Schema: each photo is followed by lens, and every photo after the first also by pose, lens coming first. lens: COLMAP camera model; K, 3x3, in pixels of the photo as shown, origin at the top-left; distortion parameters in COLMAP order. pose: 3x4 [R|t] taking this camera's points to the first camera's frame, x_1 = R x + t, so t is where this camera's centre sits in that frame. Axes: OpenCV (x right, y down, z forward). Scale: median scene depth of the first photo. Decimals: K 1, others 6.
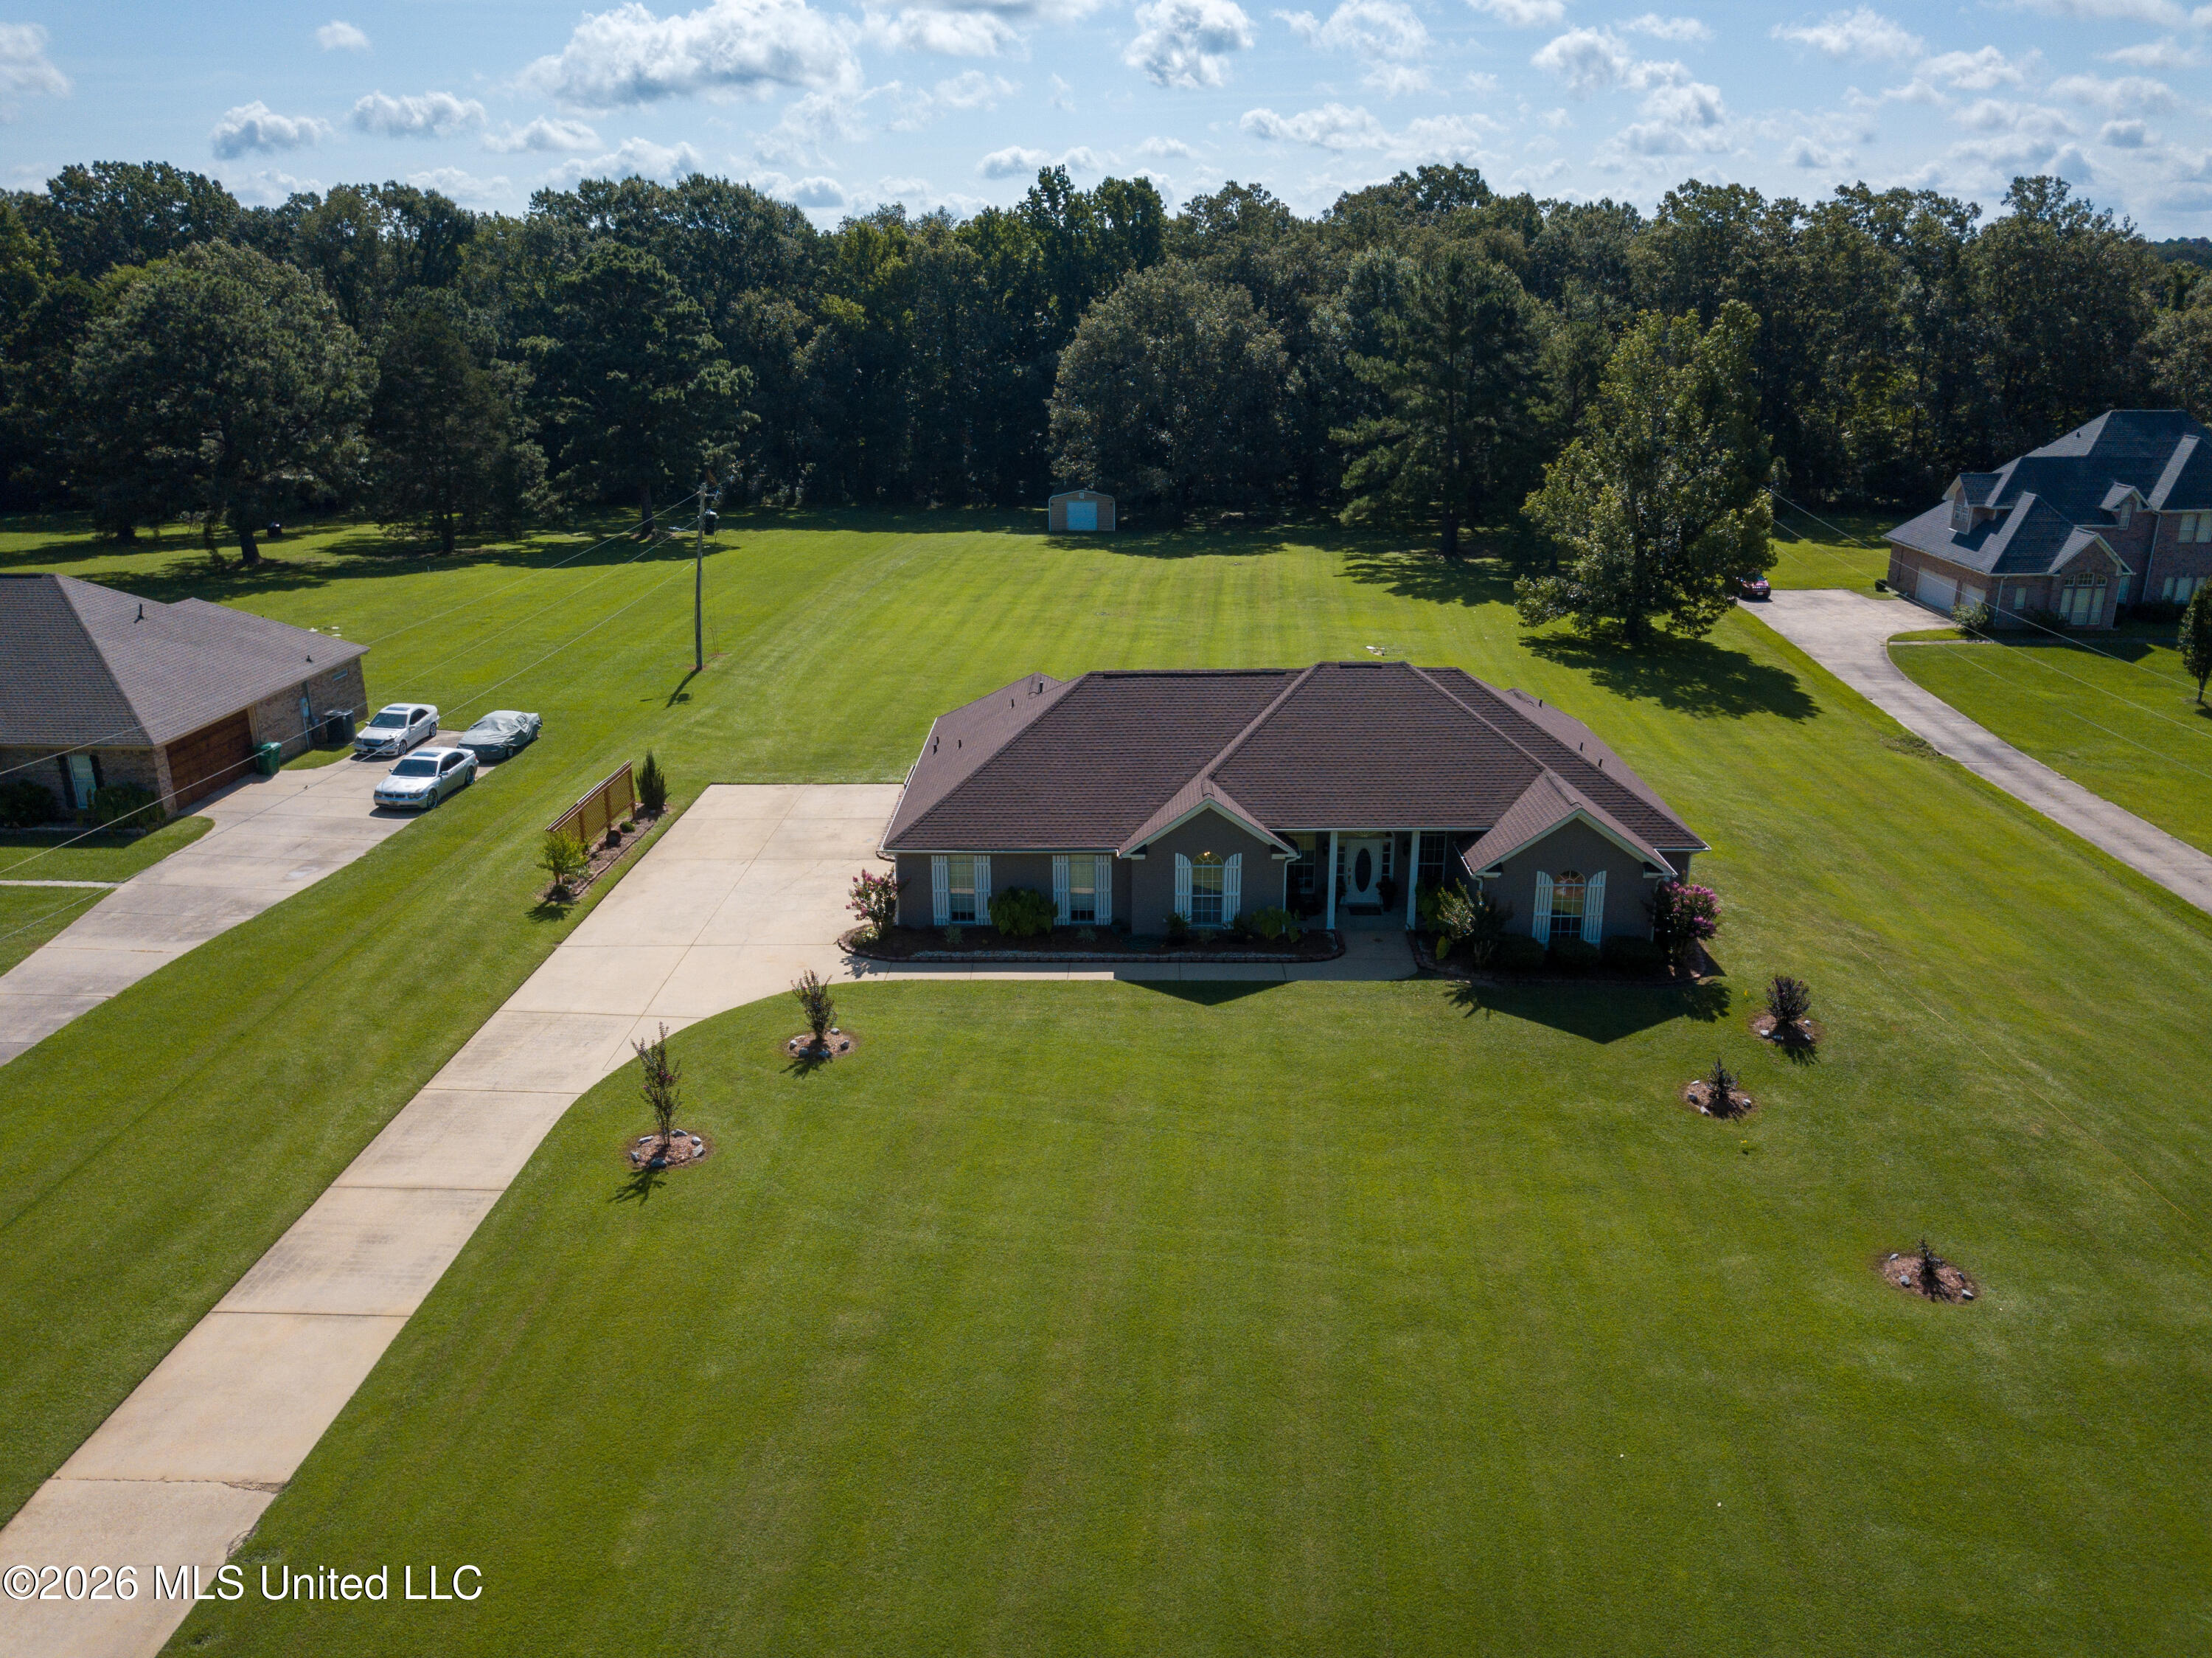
lens RADIAL K [[1699.7, 0, 1087.5], [0, 1699.7, 834.6], [0, 0, 1]] dist [0.007754, -0.005929]
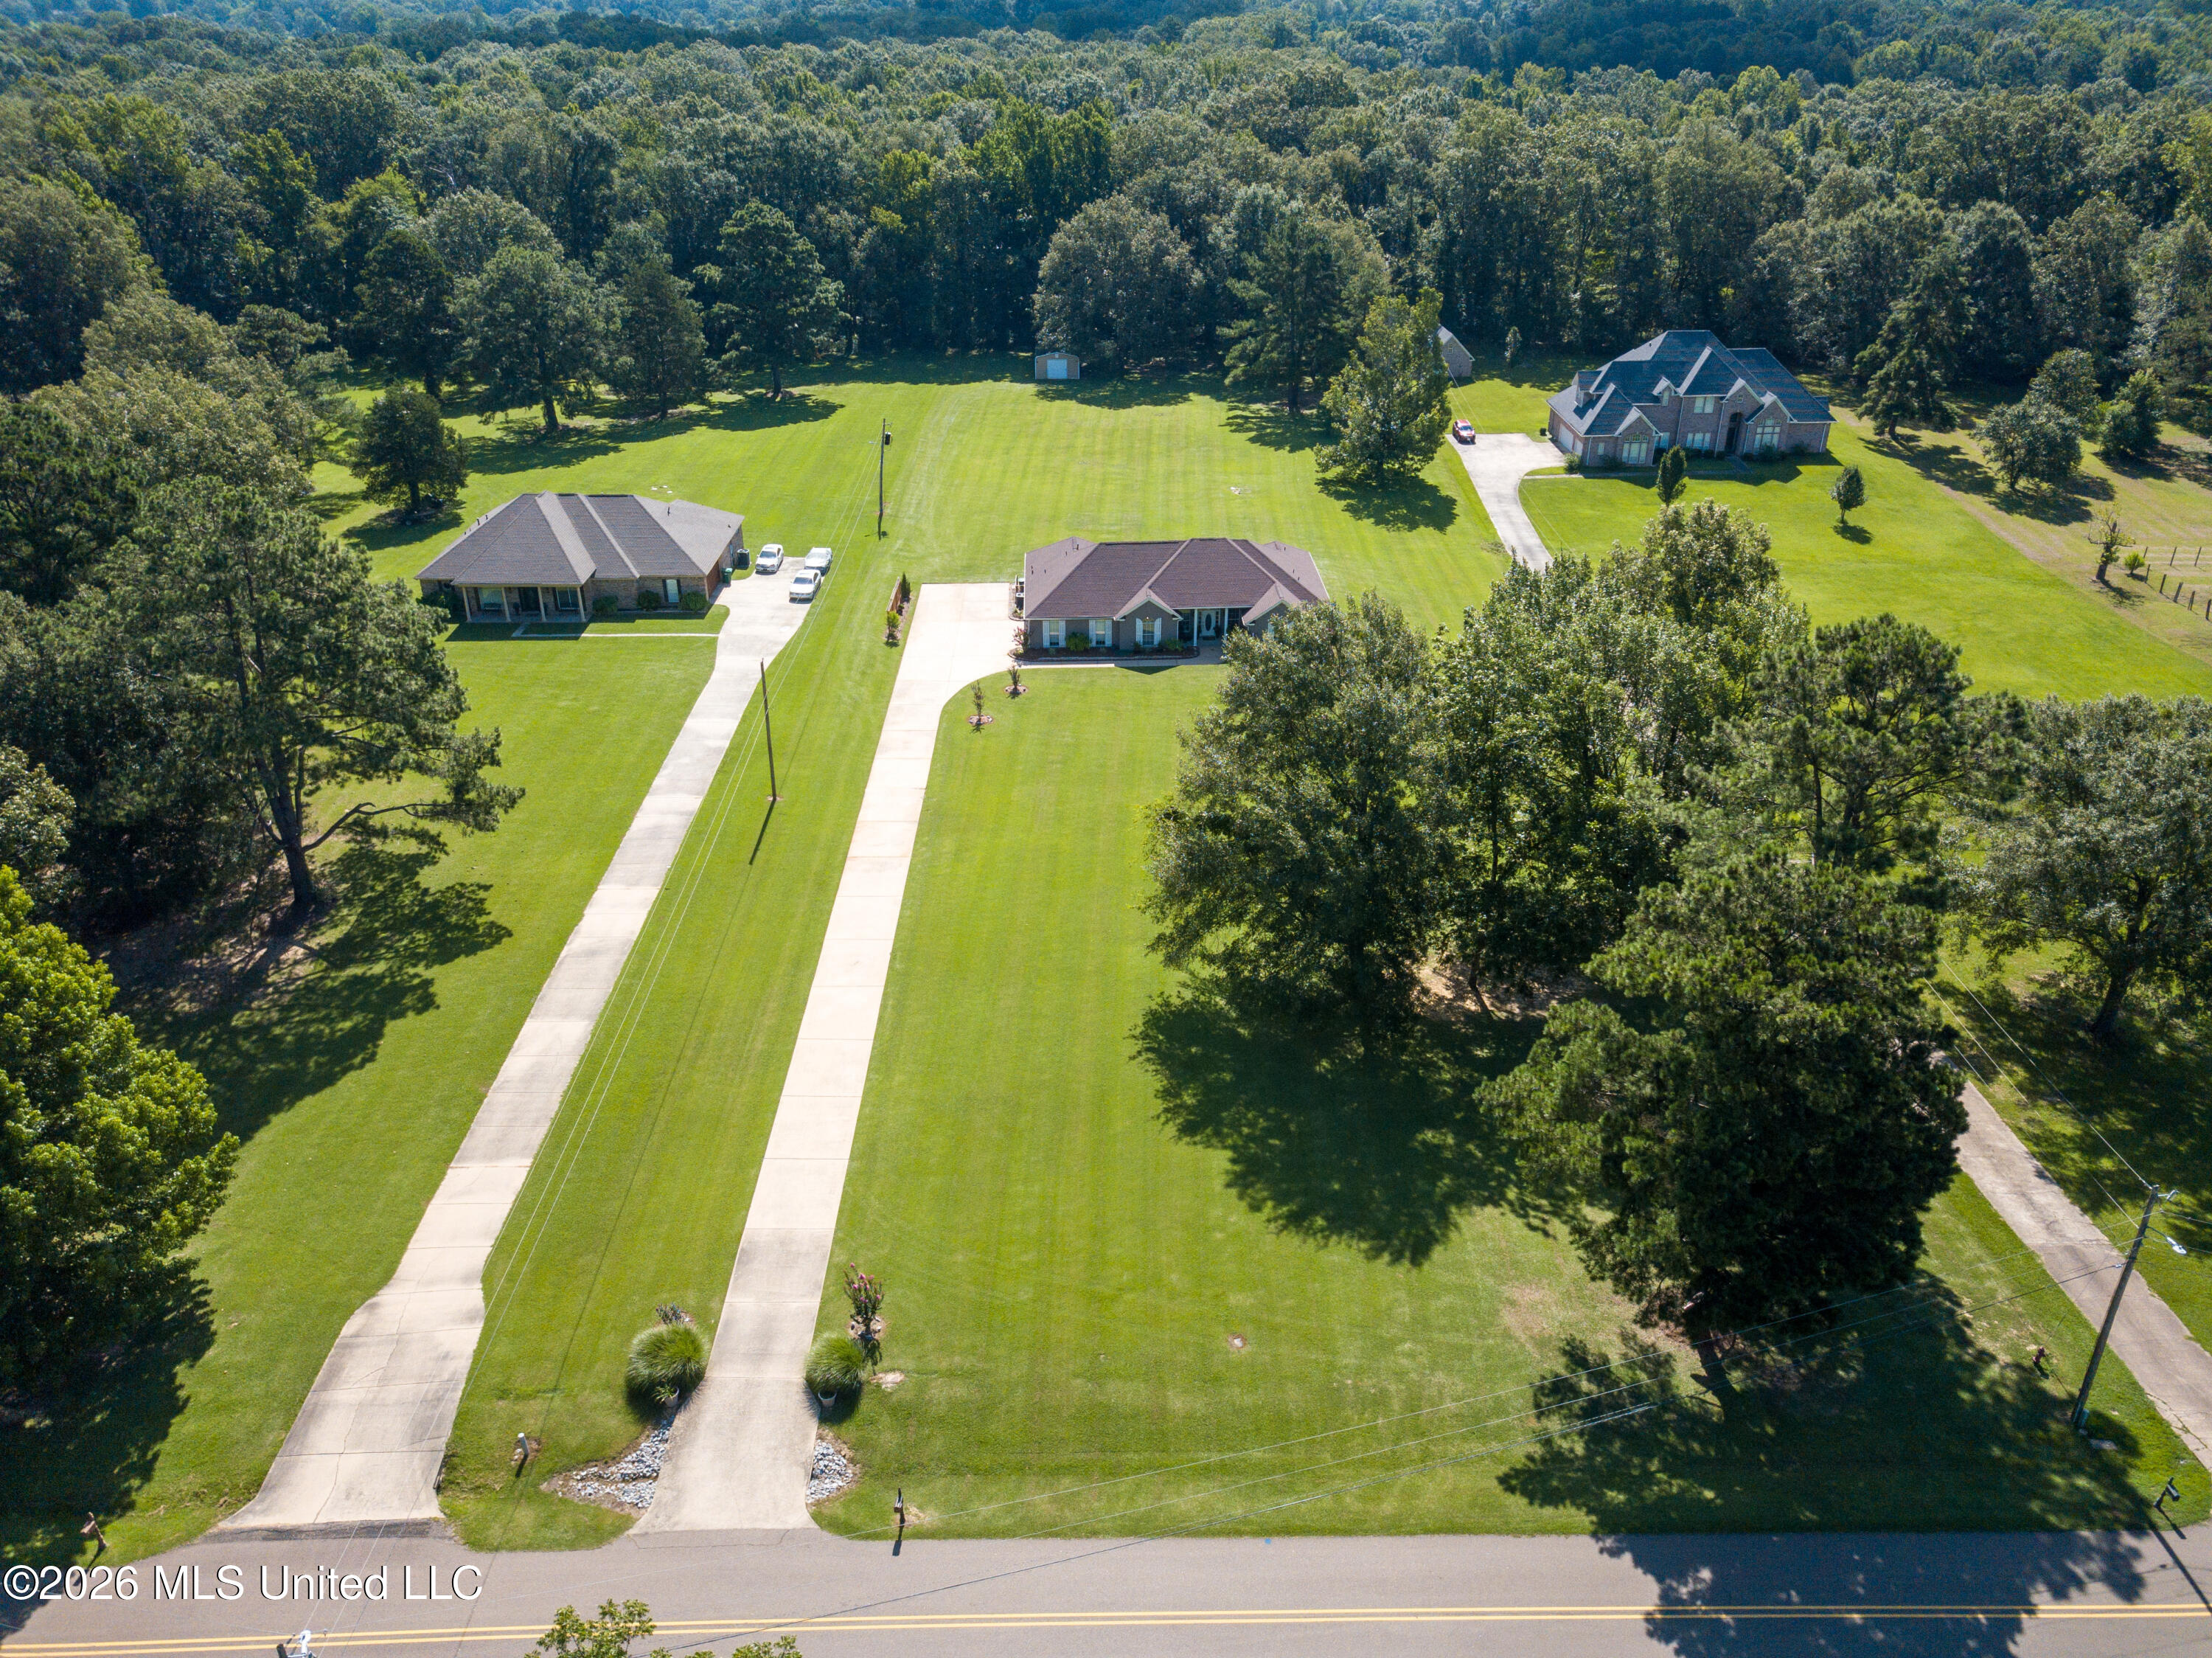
lens RADIAL K [[1699.7, 0, 1087.5], [0, 1699.7, 834.6], [0, 0, 1]] dist [0.007754, -0.005929]
pose [[0.998968, -0.022190, 0.039638, -0.066026], [0.015232, 0.985684, 0.167916, -0.049603], [-0.042797, -0.167139, 0.985004, -0.805003]]
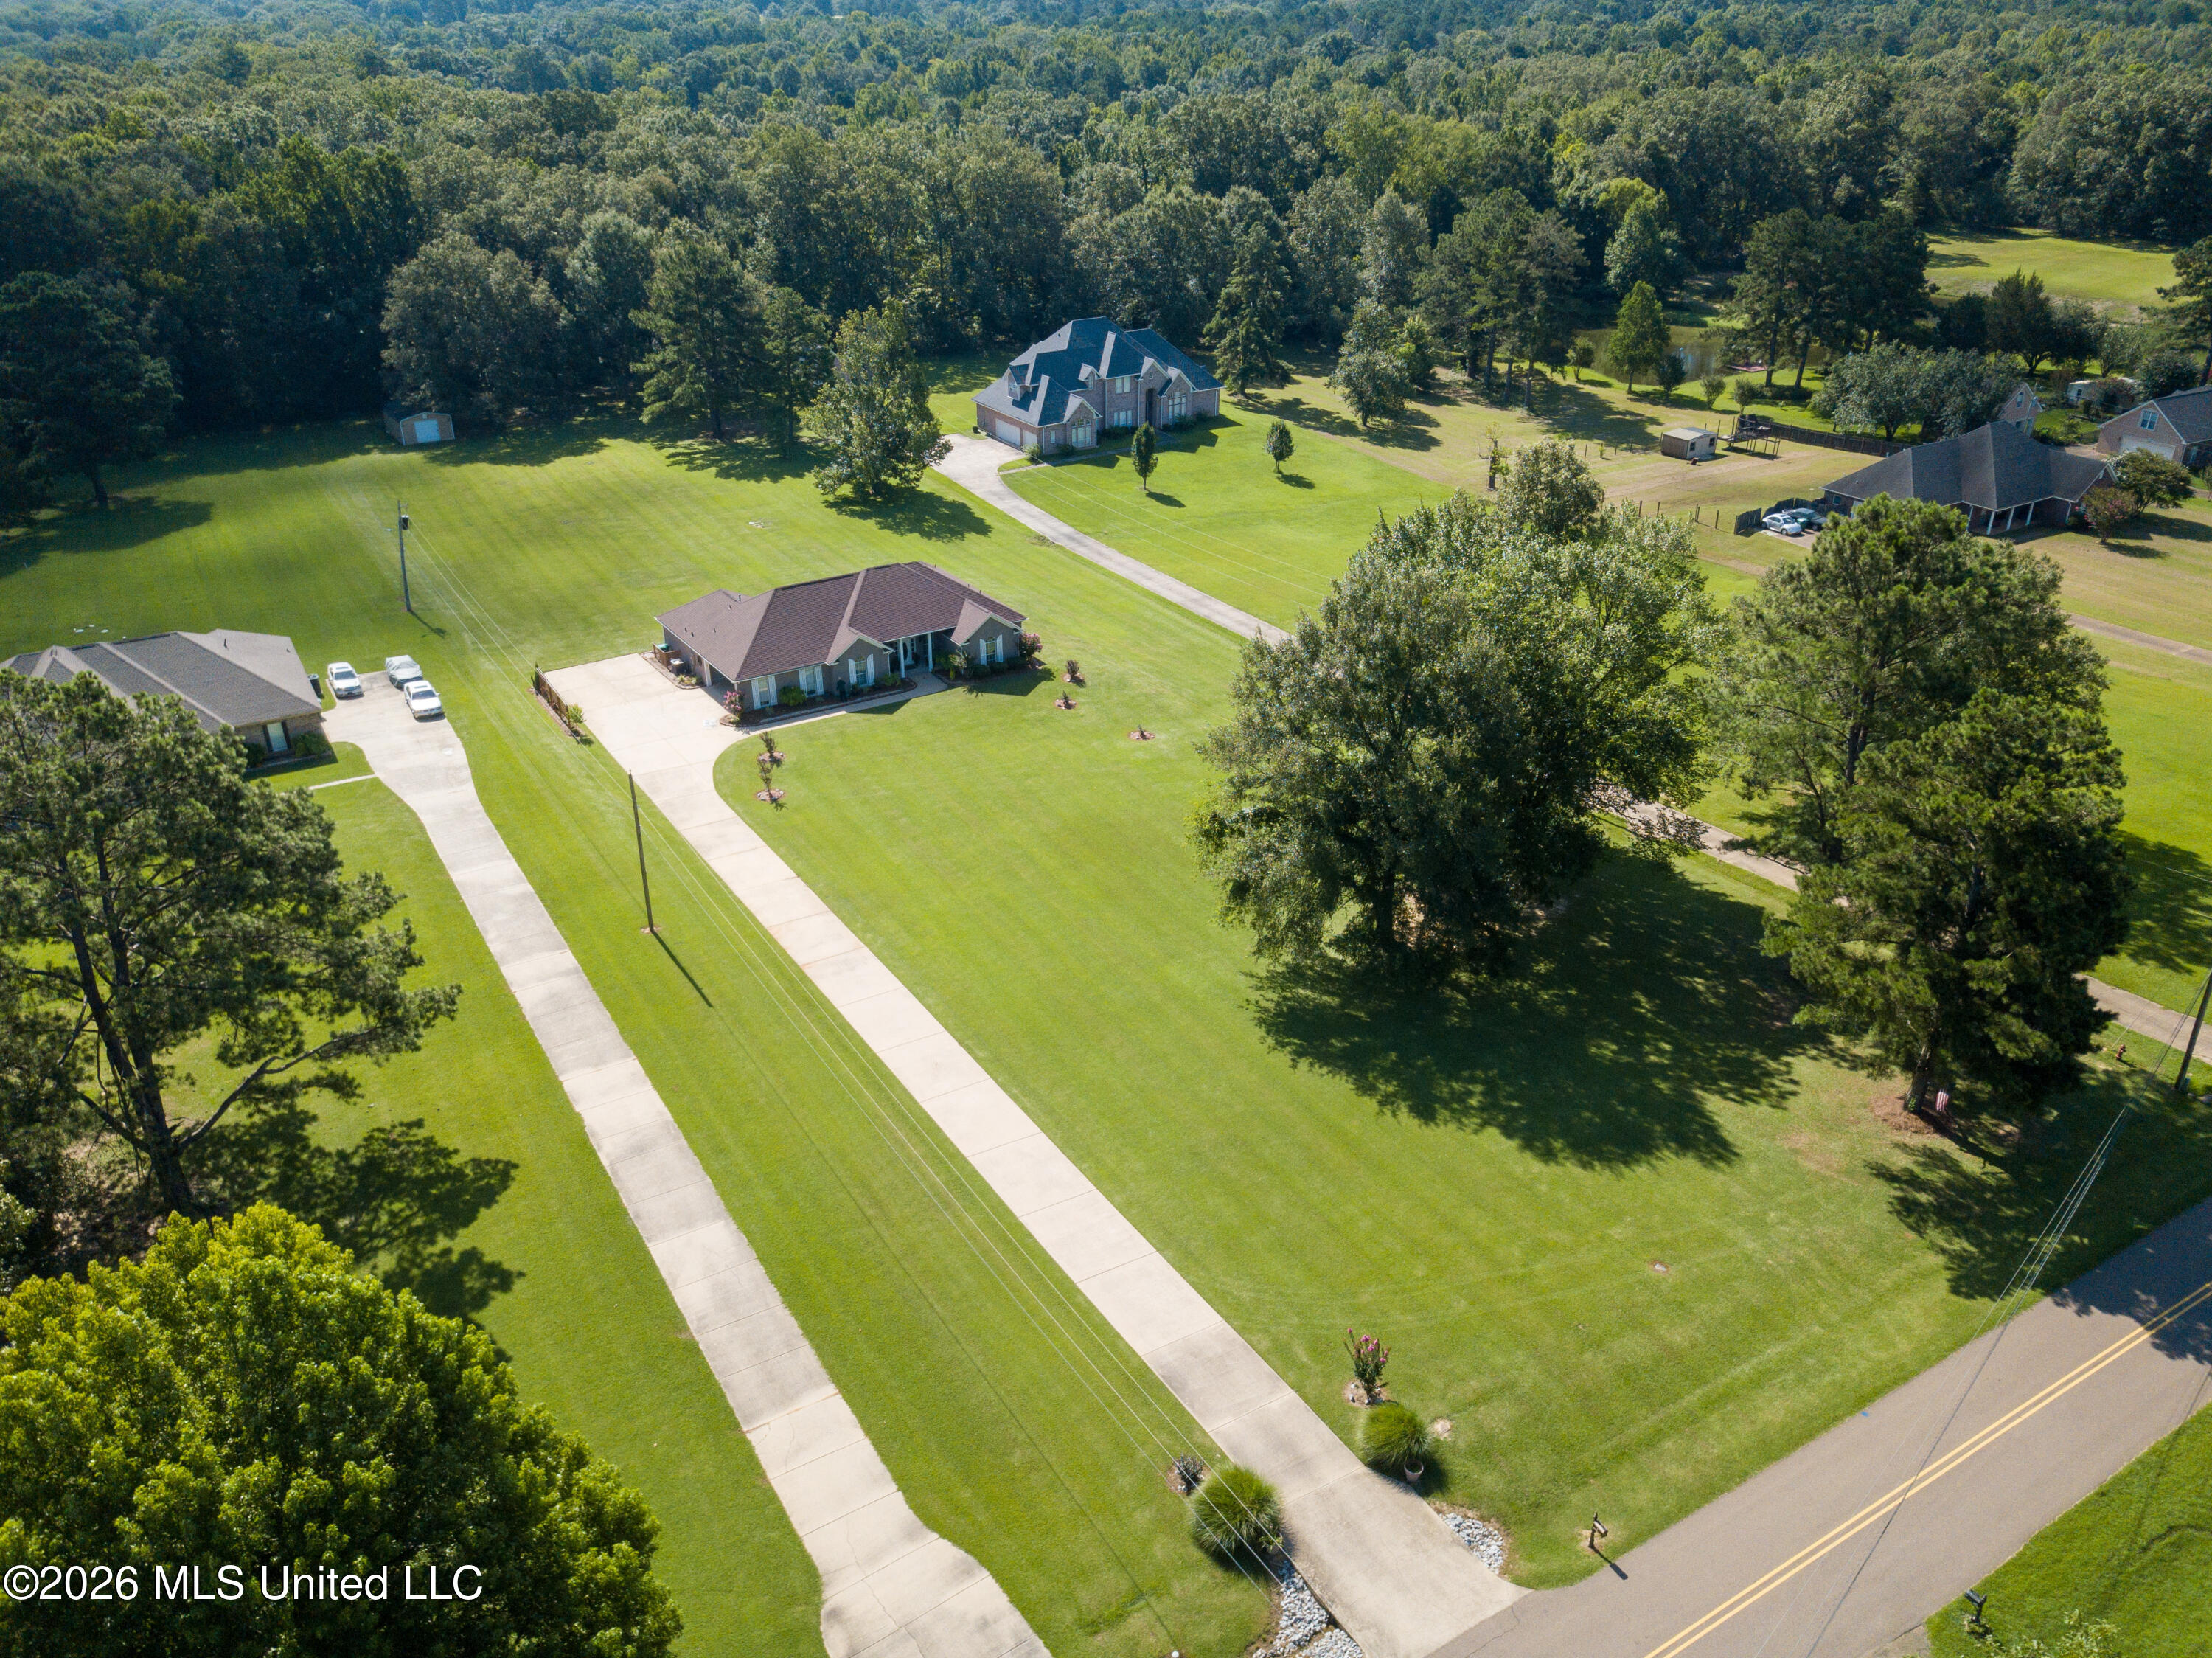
lens RADIAL K [[1699.7, 0, 1087.5], [0, 1699.7, 834.6], [0, 0, 1]] dist [0.007754, -0.005929]
pose [[0.830362, -0.251196, 0.497392, -0.464070], [0.171429, 0.964494, 0.200906, -0.088473], [-0.530199, -0.081557, 0.843942, -0.636949]]
